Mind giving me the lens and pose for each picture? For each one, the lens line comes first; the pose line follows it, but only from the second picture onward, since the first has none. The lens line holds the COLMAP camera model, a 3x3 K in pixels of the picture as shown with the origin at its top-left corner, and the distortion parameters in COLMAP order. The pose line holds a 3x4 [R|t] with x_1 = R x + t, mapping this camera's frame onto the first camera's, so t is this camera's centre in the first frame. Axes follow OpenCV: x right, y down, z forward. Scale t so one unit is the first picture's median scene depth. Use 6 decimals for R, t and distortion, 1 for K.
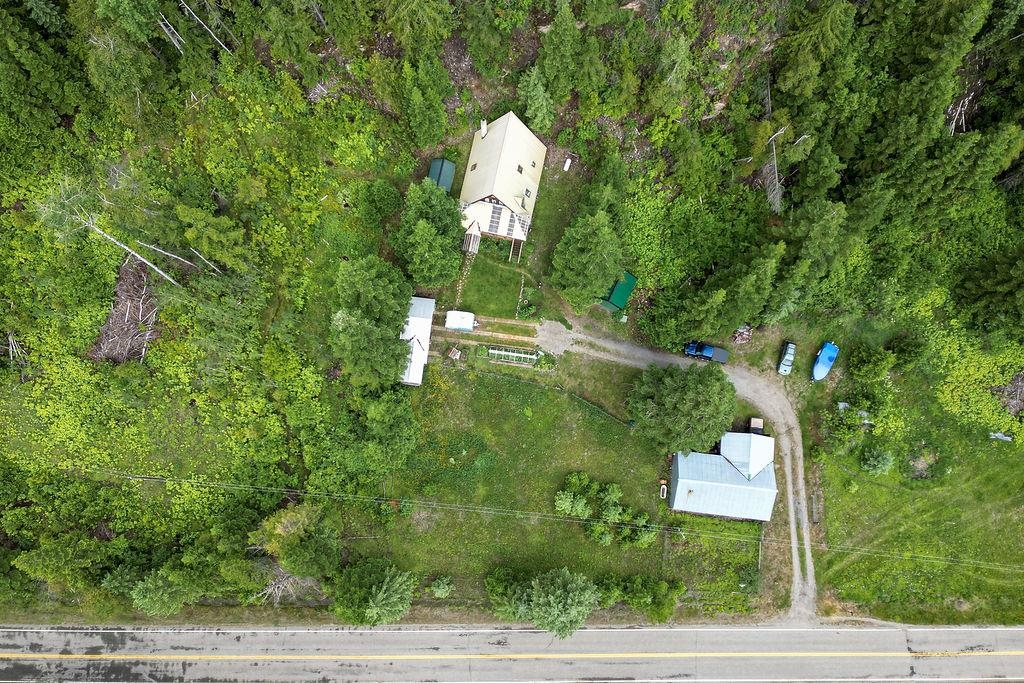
lens RADIAL K [[822.0, 0, 512.0], [0, 822.0, 341.5], [0, 0, 1]] dist [0.115382, -0.094155]
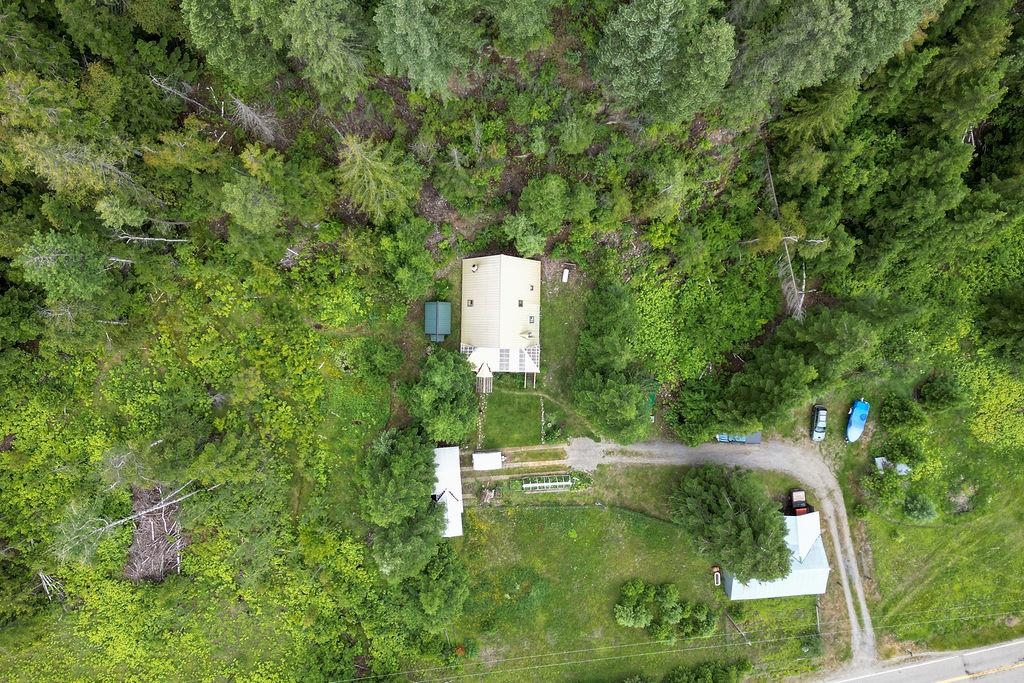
lens RADIAL K [[822.0, 0, 512.0], [0, 822.0, 341.5], [0, 0, 1]] dist [0.115382, -0.094155]
pose [[0.981329, -0.192263, 0.005368, -0.012841], [0.187241, 0.961333, 0.201941, -0.349382], [-0.043986, -0.197165, 0.979383, 0.070232]]
